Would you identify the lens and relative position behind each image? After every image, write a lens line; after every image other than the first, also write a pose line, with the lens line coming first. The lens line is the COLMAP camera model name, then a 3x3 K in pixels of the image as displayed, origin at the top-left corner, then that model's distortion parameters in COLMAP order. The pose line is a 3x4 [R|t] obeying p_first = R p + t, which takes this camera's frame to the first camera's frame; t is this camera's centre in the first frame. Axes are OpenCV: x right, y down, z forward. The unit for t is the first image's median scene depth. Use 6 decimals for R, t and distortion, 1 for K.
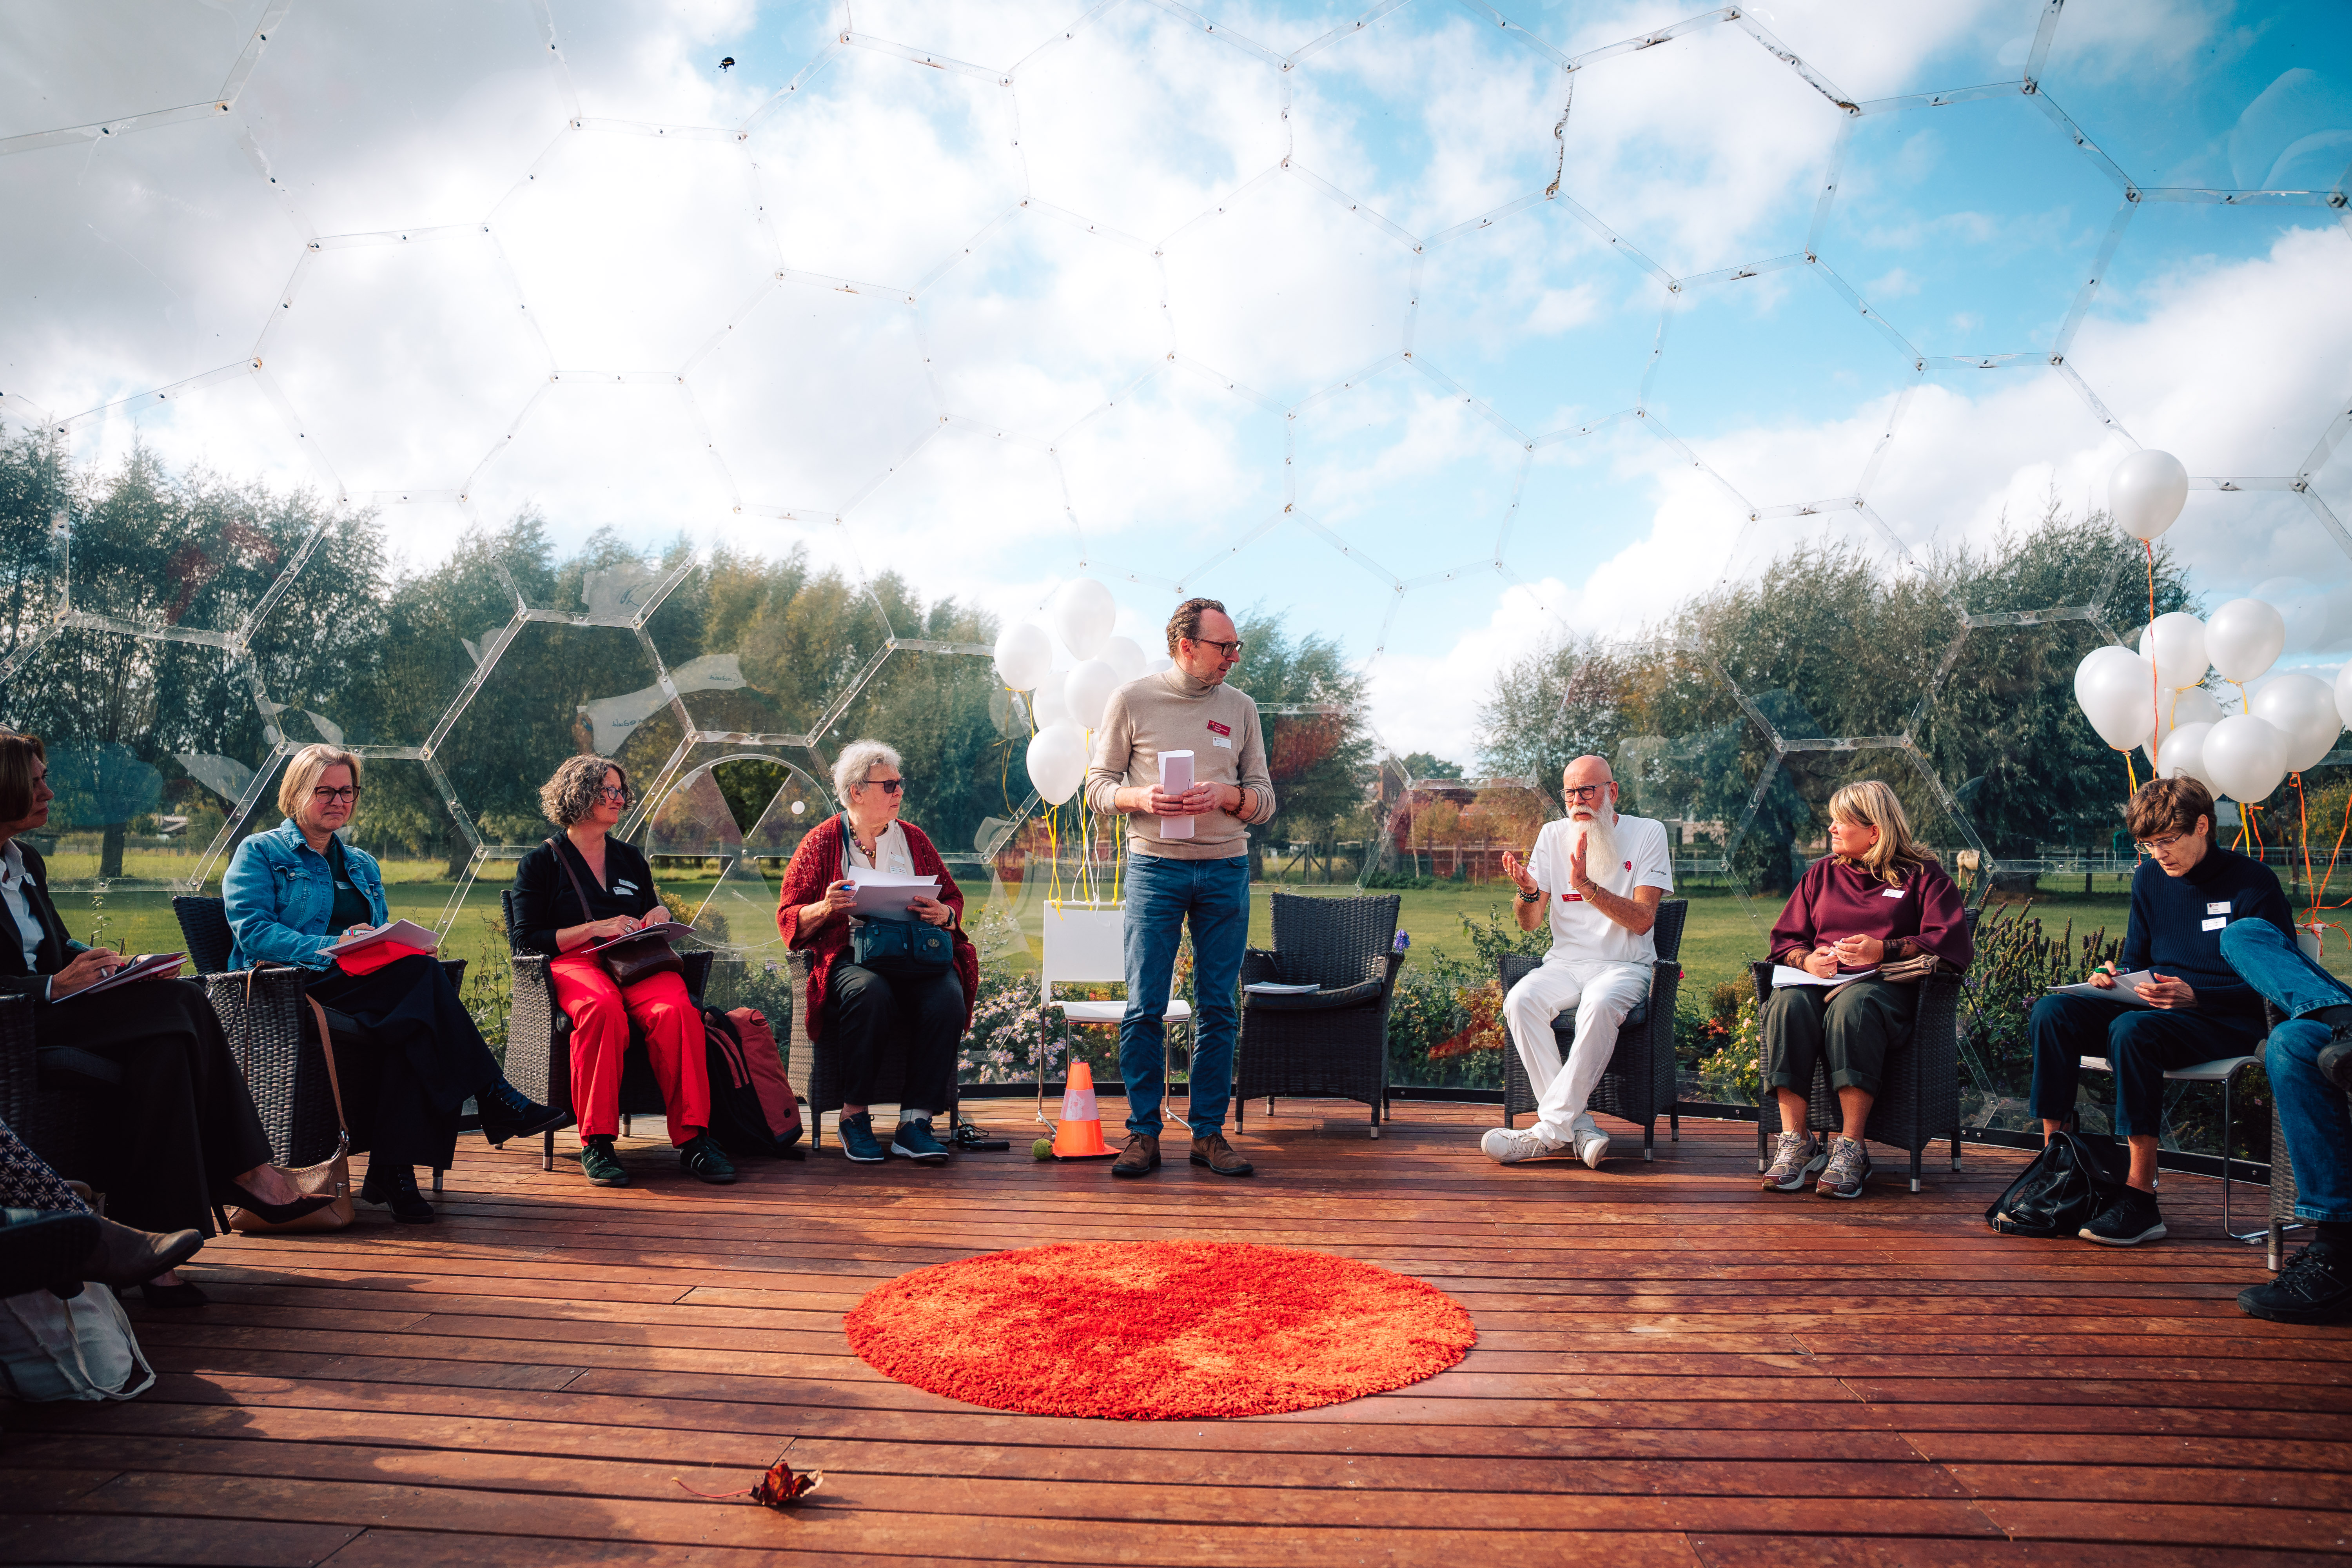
lens RADIAL K [[1601.9, 0, 1192.4], [0, 1601.9, 789.4], [0, 0, 1]] dist [-0.142241, 0.103554]
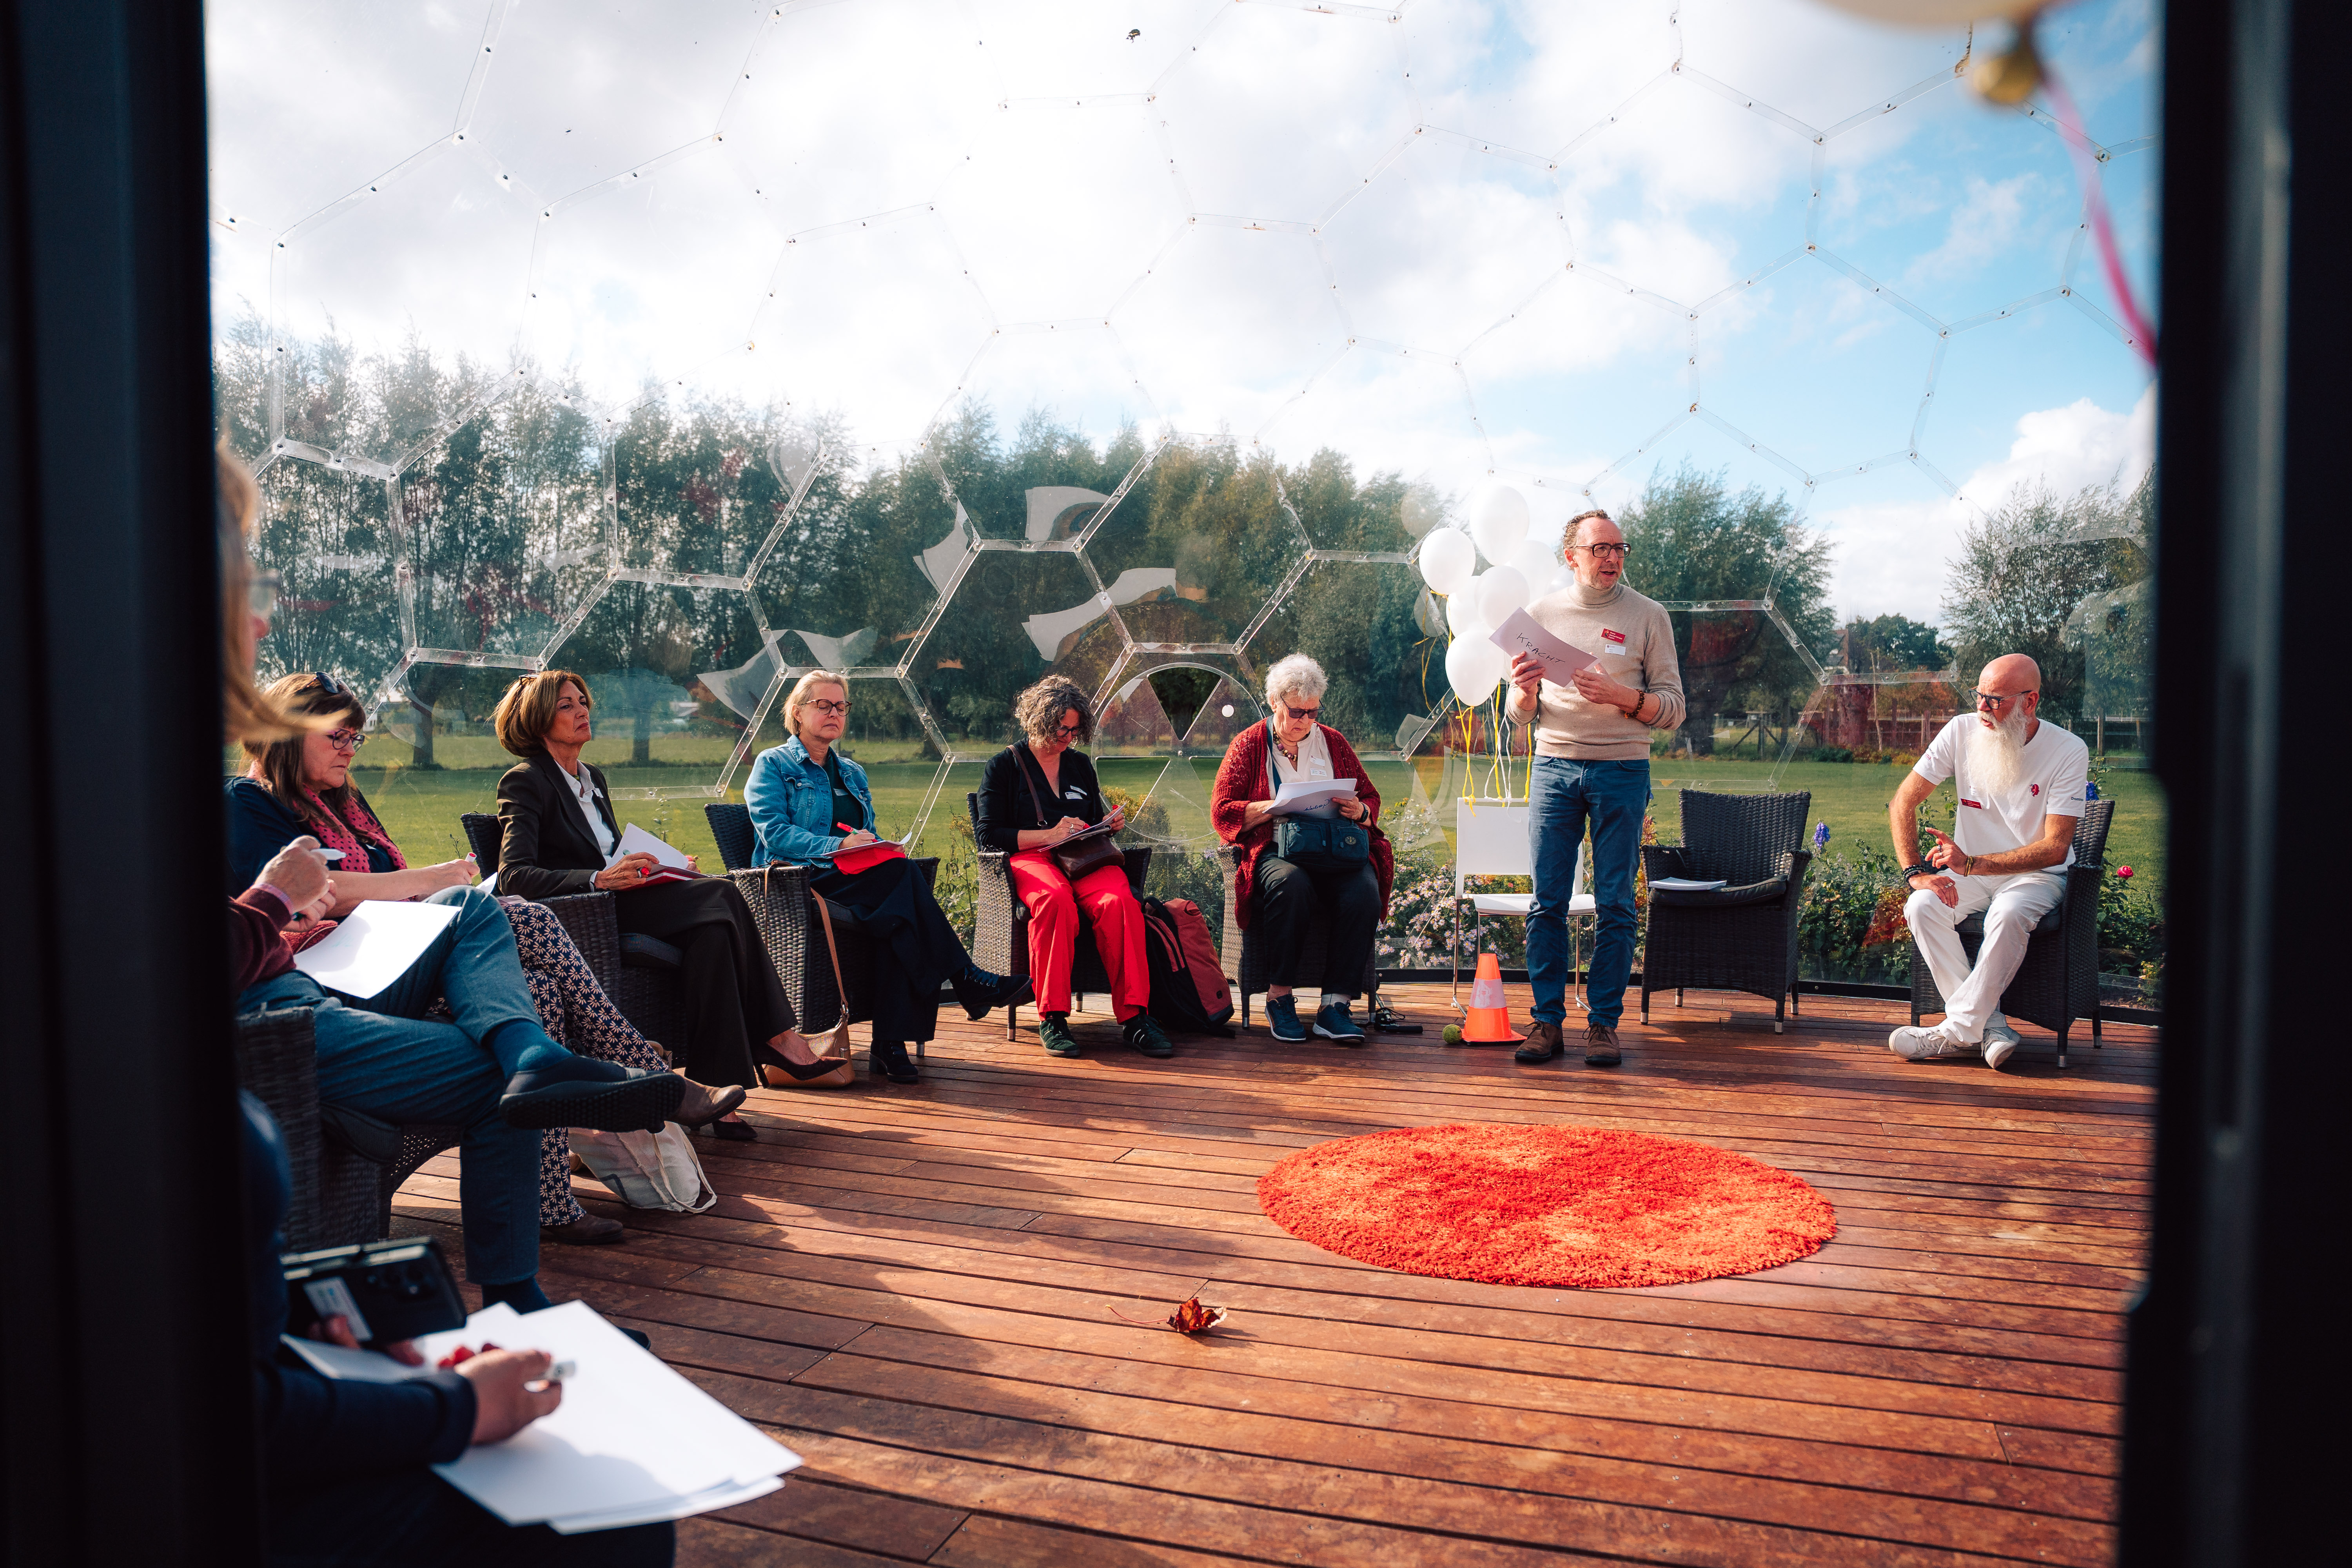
lens RADIAL K [[1601.9, 0, 1192.4], [0, 1601.9, 789.4], [0, 0, 1]] dist [-0.142241, 0.103554]
pose [[0.961775, 0.000292, -0.273839, 0.046256], [0.021538, 0.996821, 0.076709, -0.035652], [0.272991, -0.079675, 0.958712, -0.093907]]
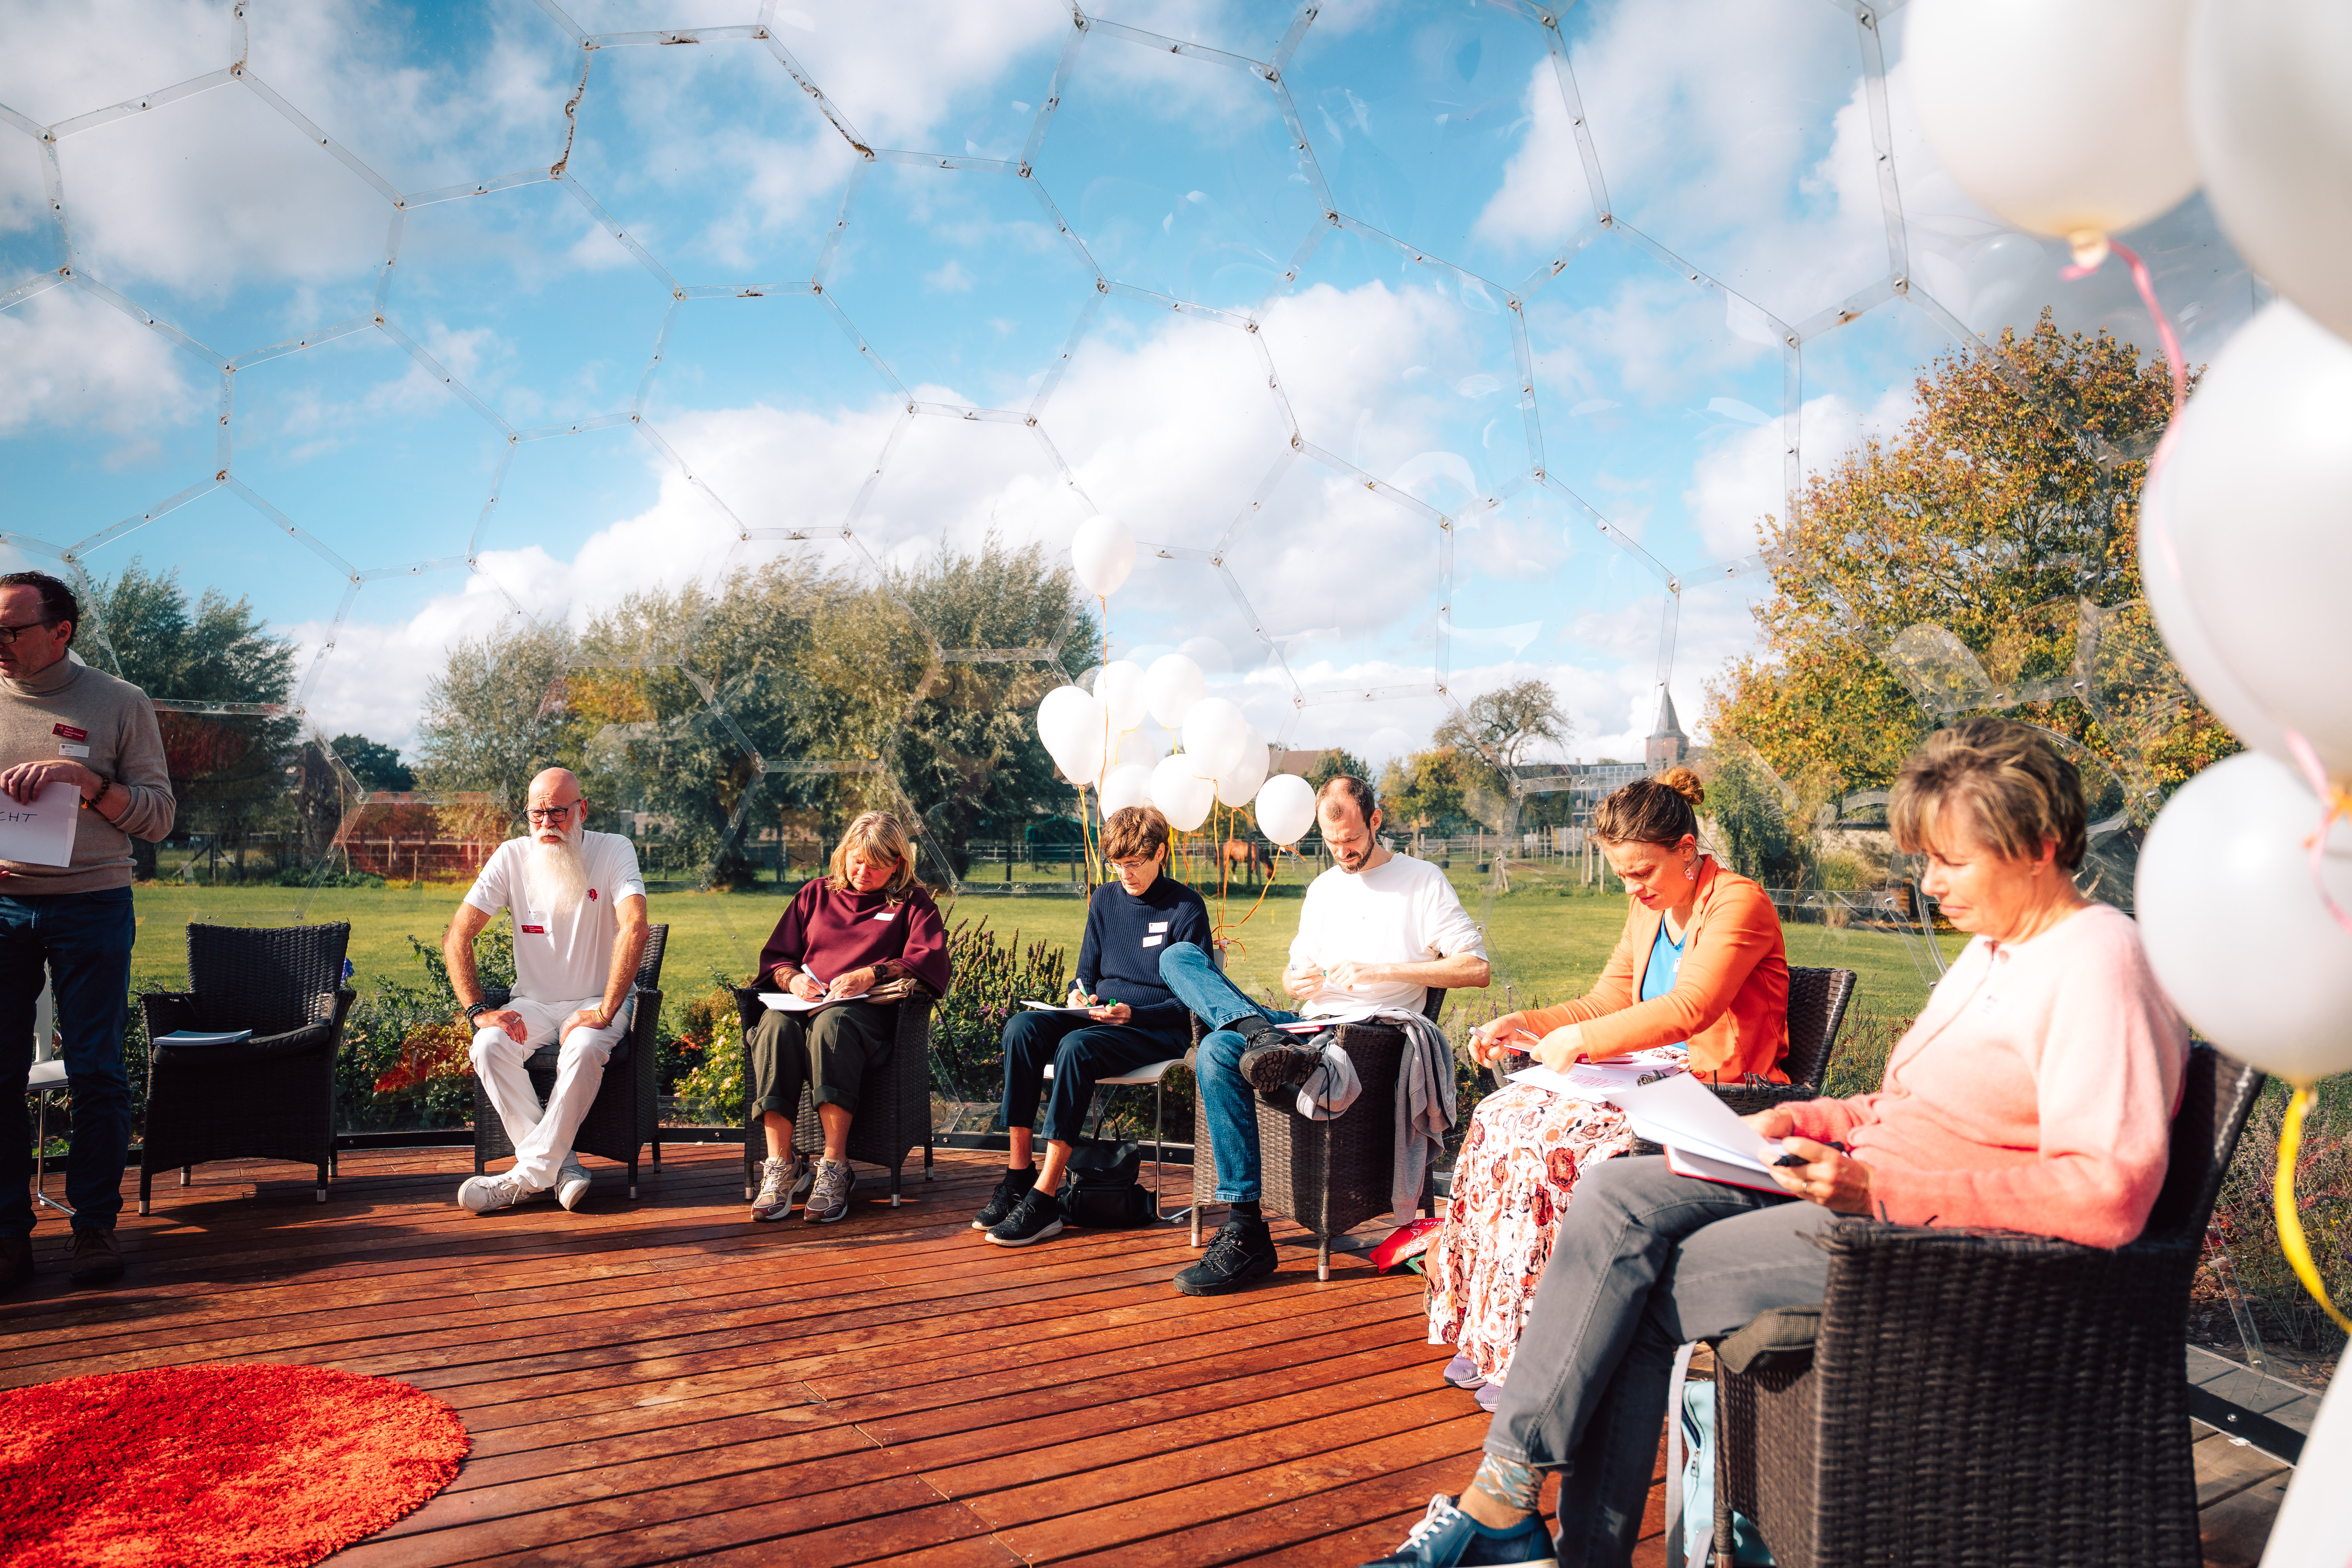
lens RADIAL K [[1607.8, 0, 1161.3], [0, 1607.8, 782.3], [0, 0, 1]] dist [-0.142829, 0.111582]
pose [[0.812731, 0.018950, 0.582331, -0.018865], [-0.019379, 0.999797, -0.005488, -0.030266], [-0.582317, -0.006824, 0.812933, 0.046379]]
